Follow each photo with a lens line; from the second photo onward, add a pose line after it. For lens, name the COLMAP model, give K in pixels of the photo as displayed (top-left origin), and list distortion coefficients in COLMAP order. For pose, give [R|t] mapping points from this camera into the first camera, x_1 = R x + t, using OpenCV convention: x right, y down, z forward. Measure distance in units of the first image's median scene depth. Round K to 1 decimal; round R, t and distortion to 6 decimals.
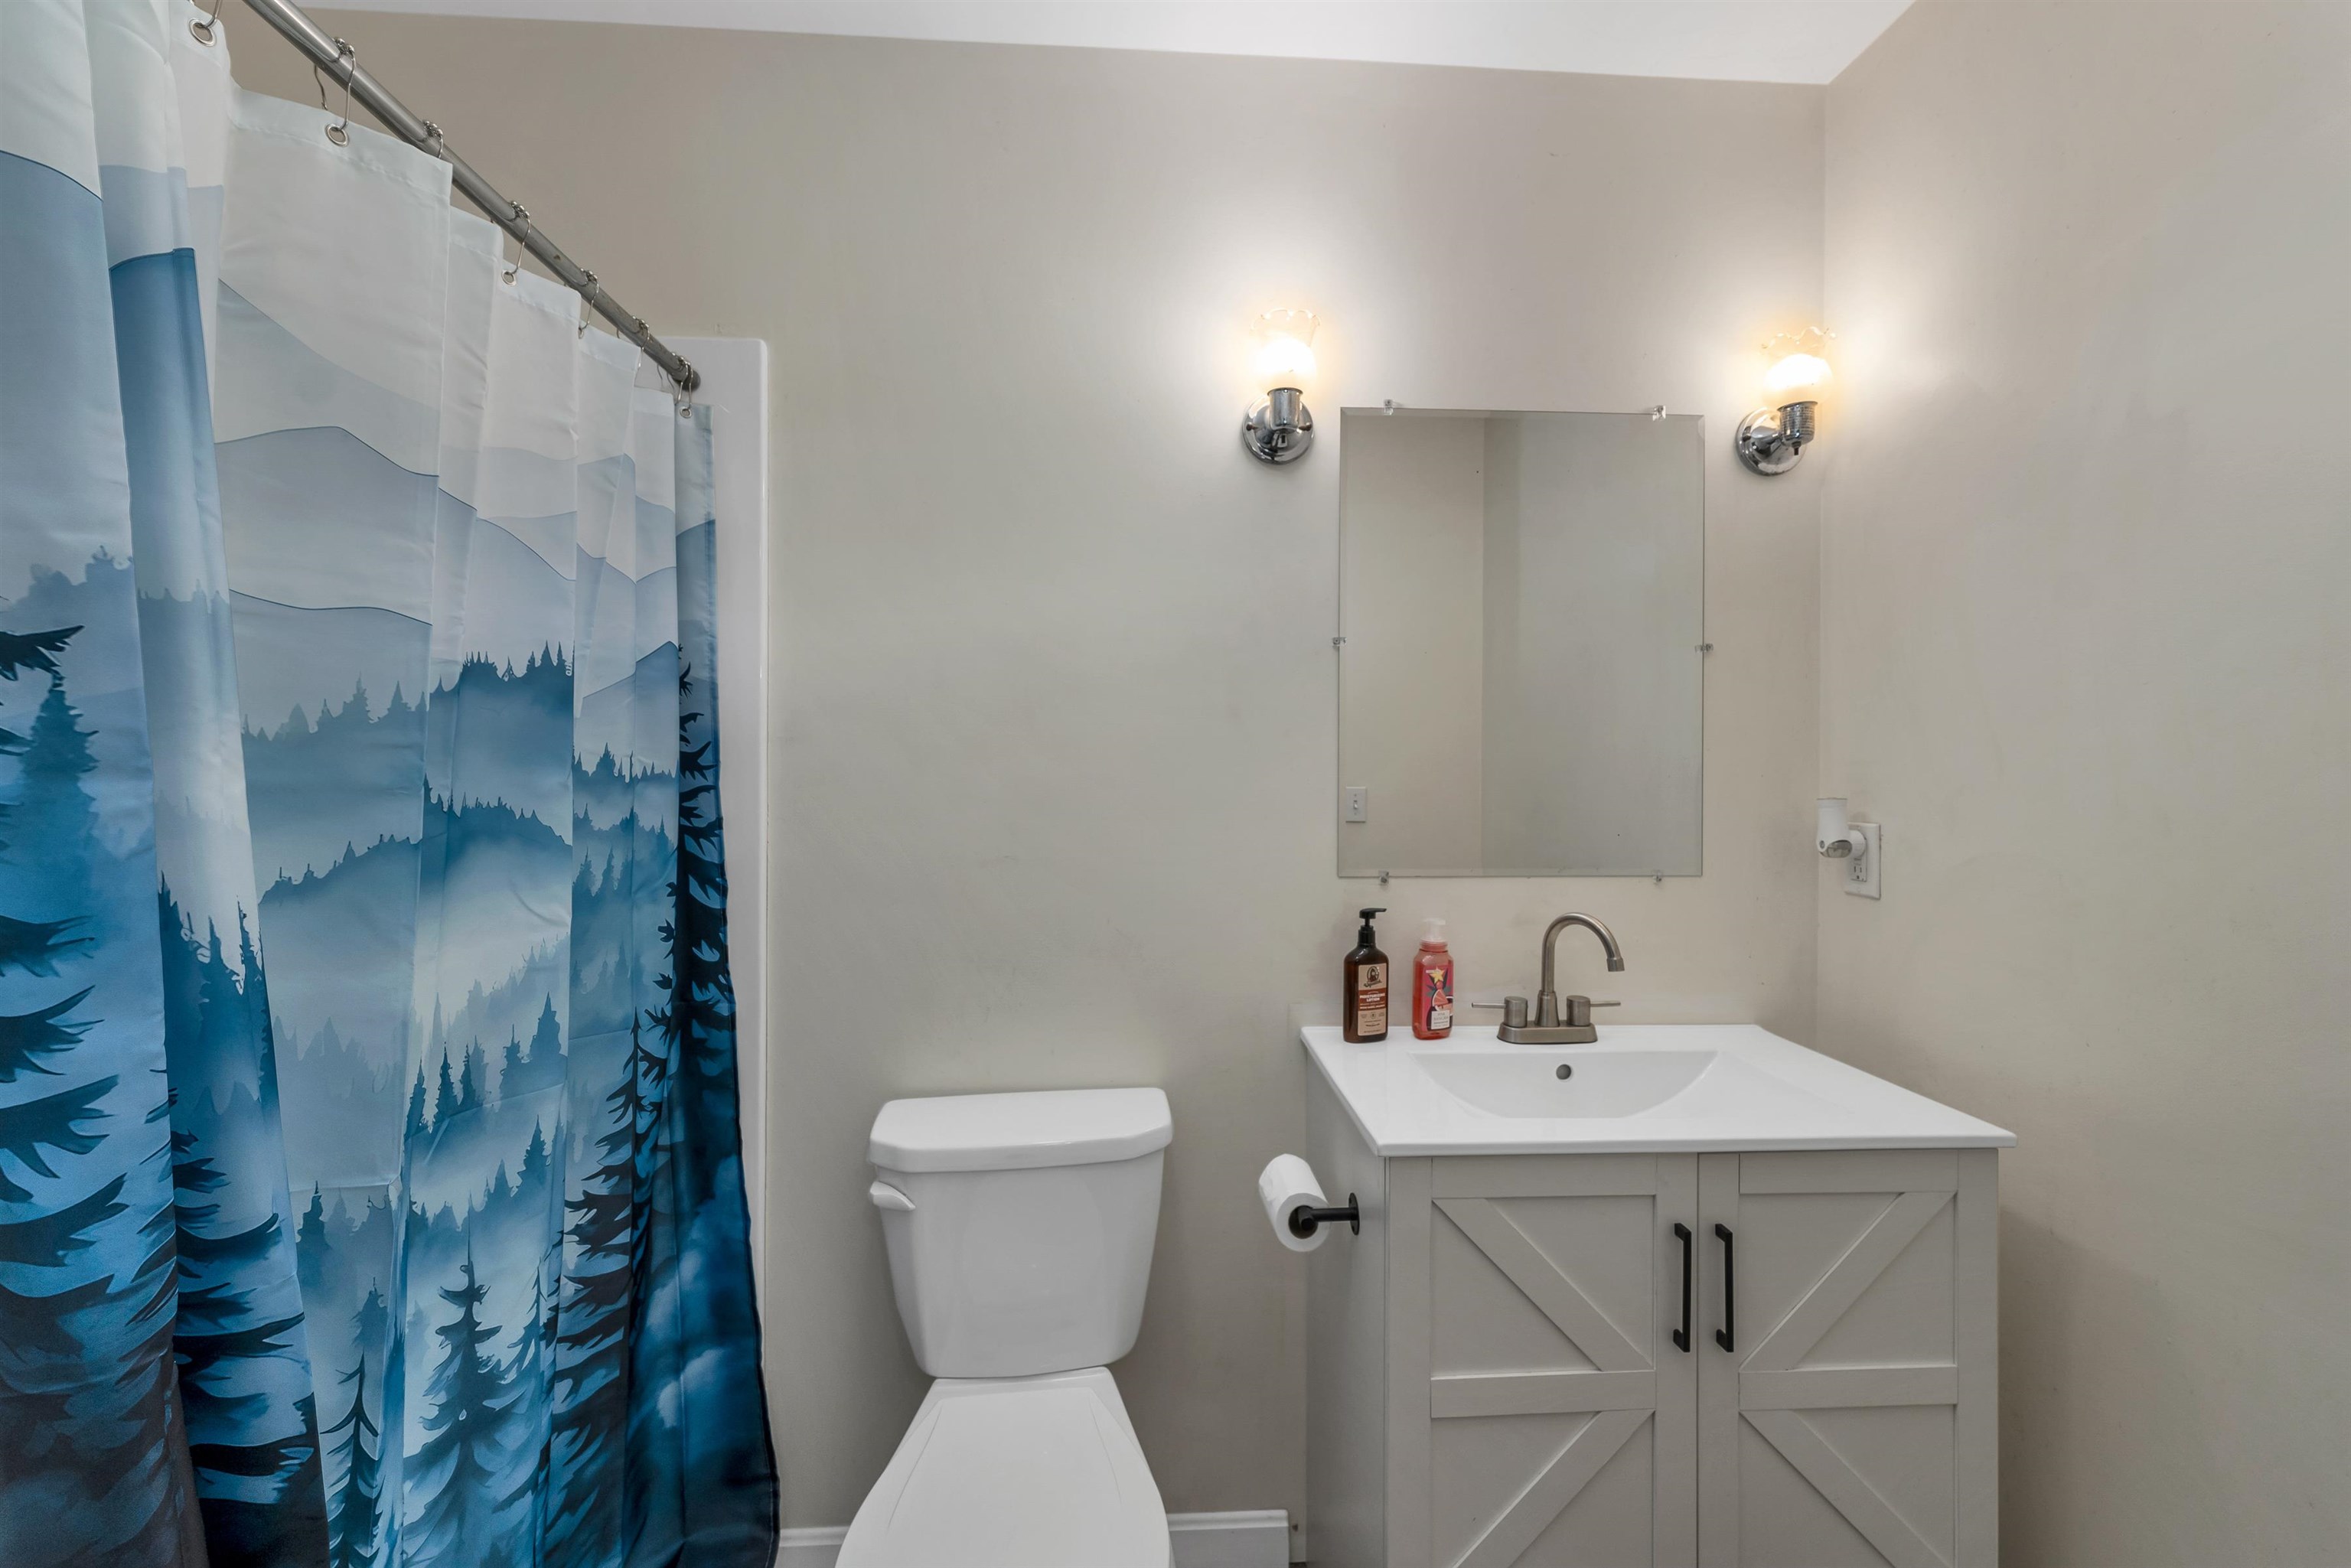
lens RADIAL K [[987.4, 0, 1173.0], [0, 987.4, 761.3], [0, 0, 1]] dist [0.003544, 0.000033]
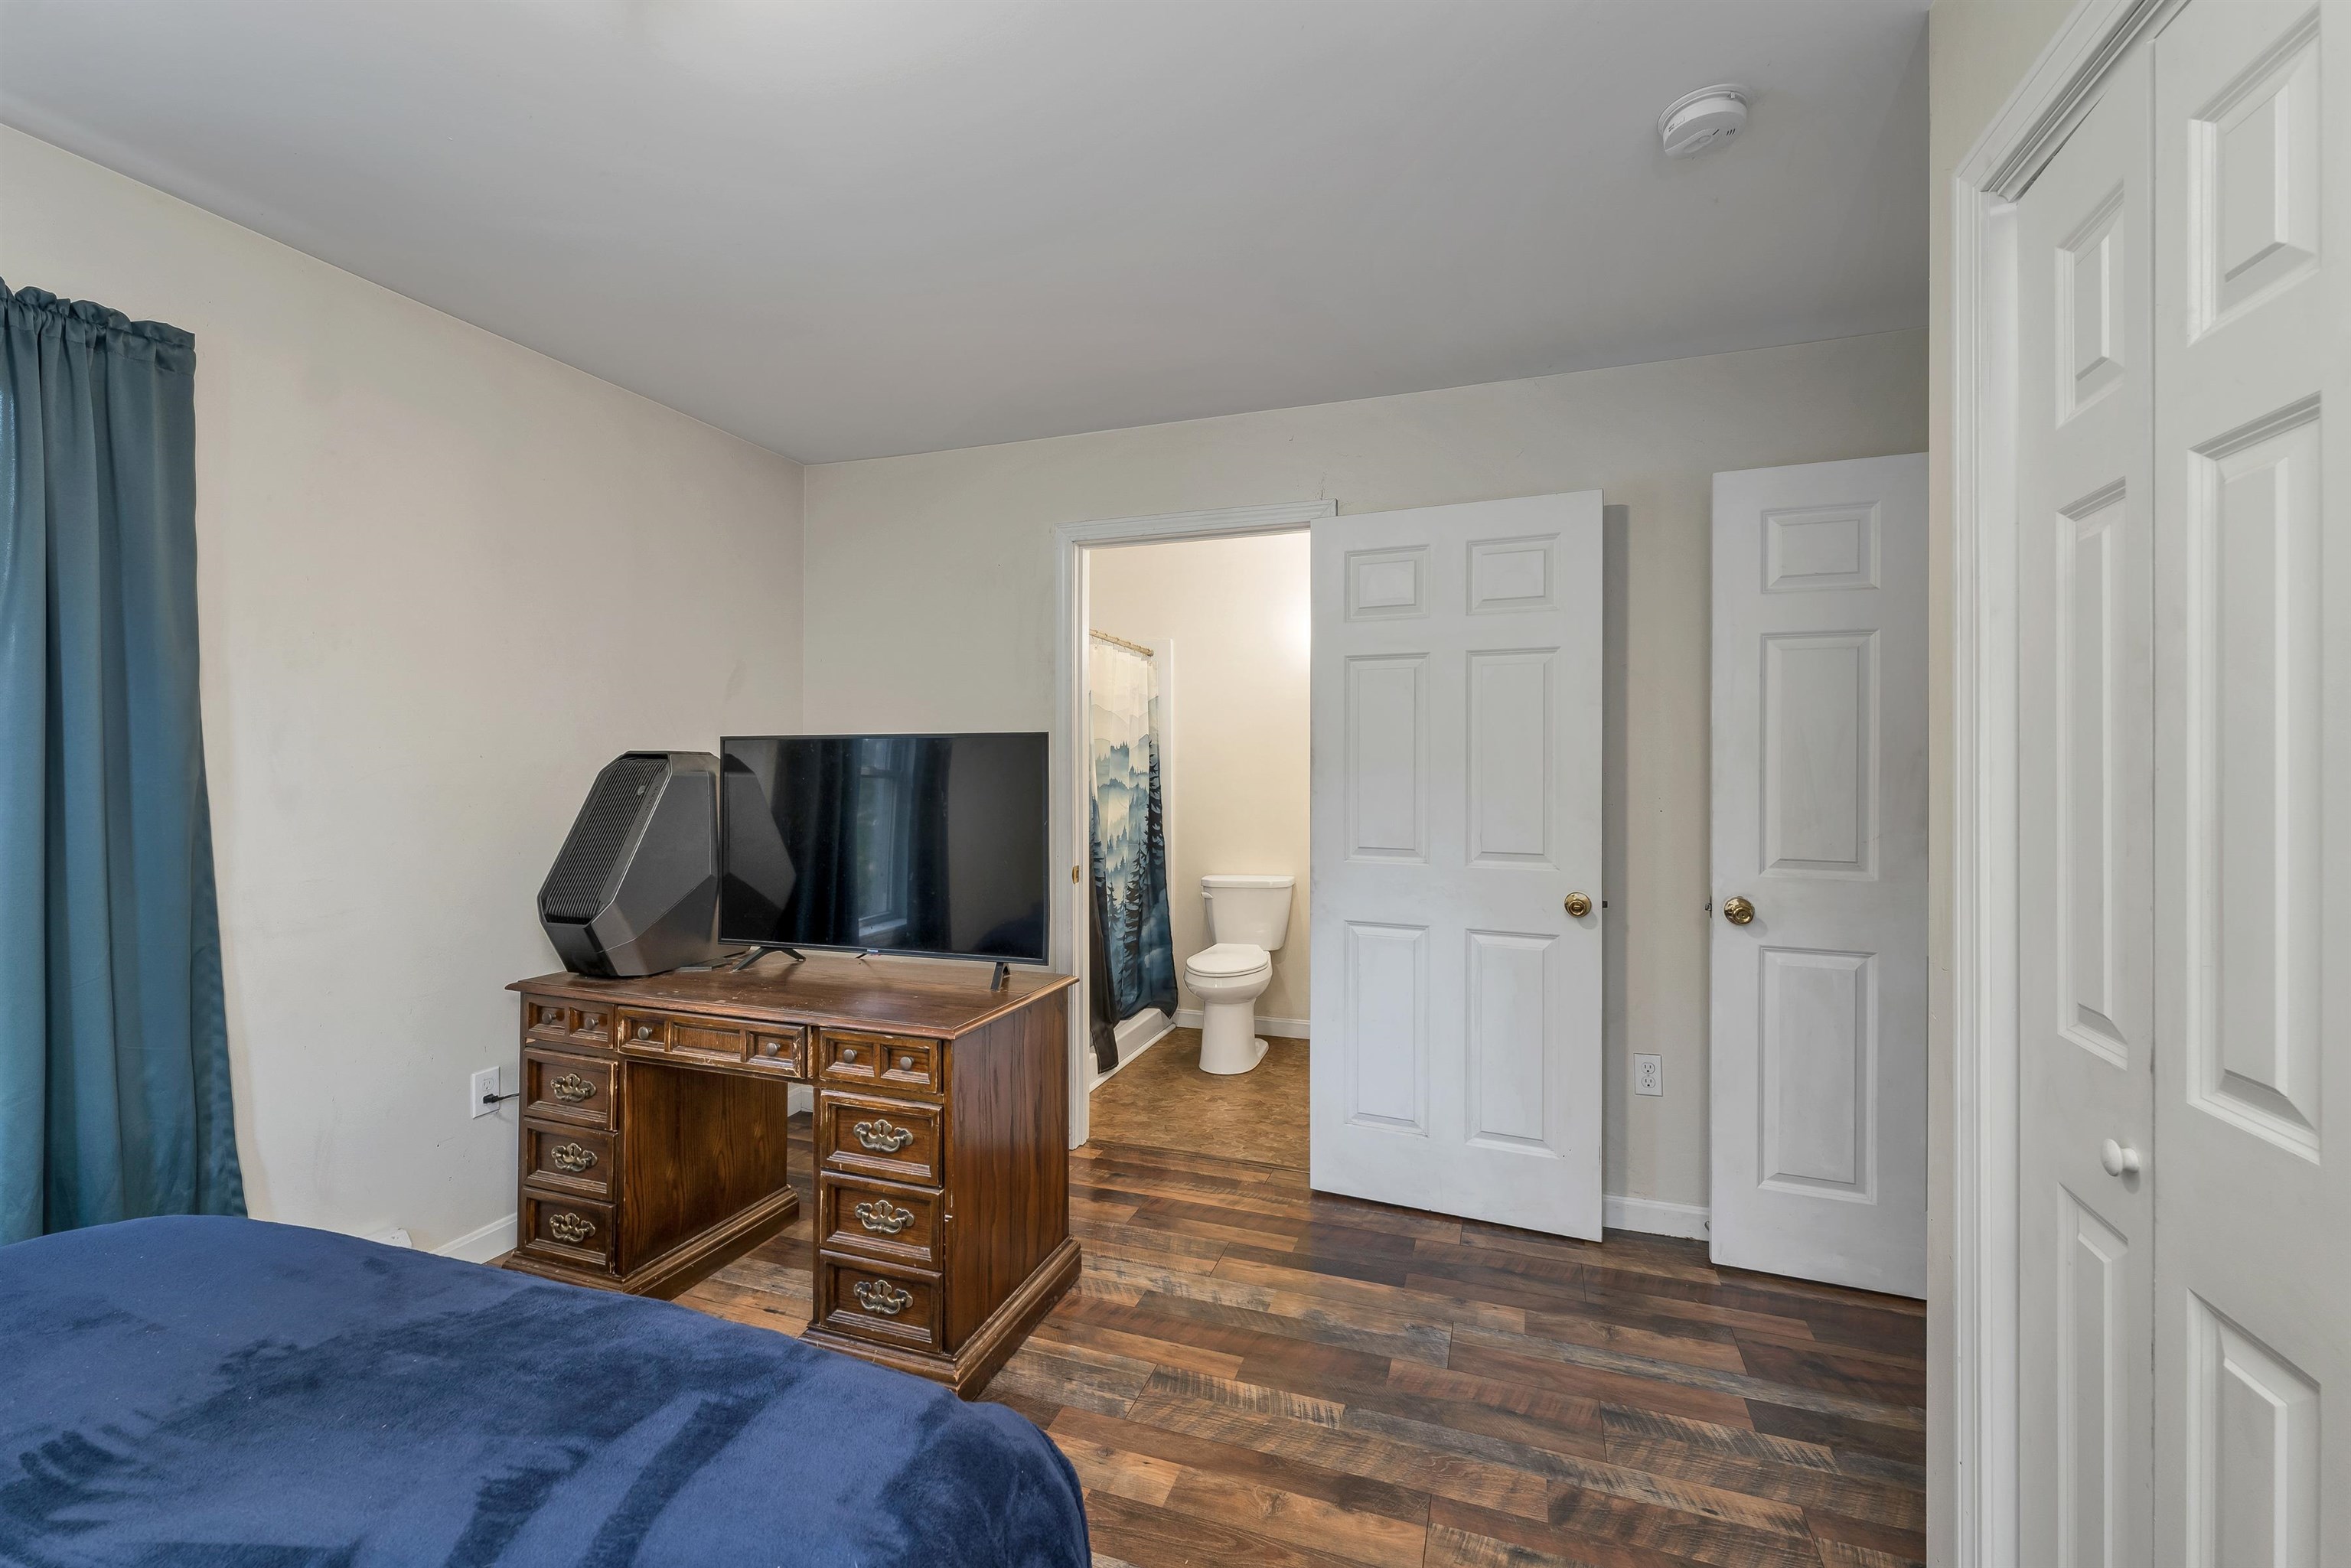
lens RADIAL K [[987.4, 0, 1173.0], [0, 987.4, 761.3], [0, 0, 1]] dist [0.003544, 0.000033]
pose [[0.923960, -0.007437, -0.382417, 0.871001], [0.004967, 0.999960, -0.007446, 0.000554], [0.382457, 0.004980, 0.923960, -2.099485]]
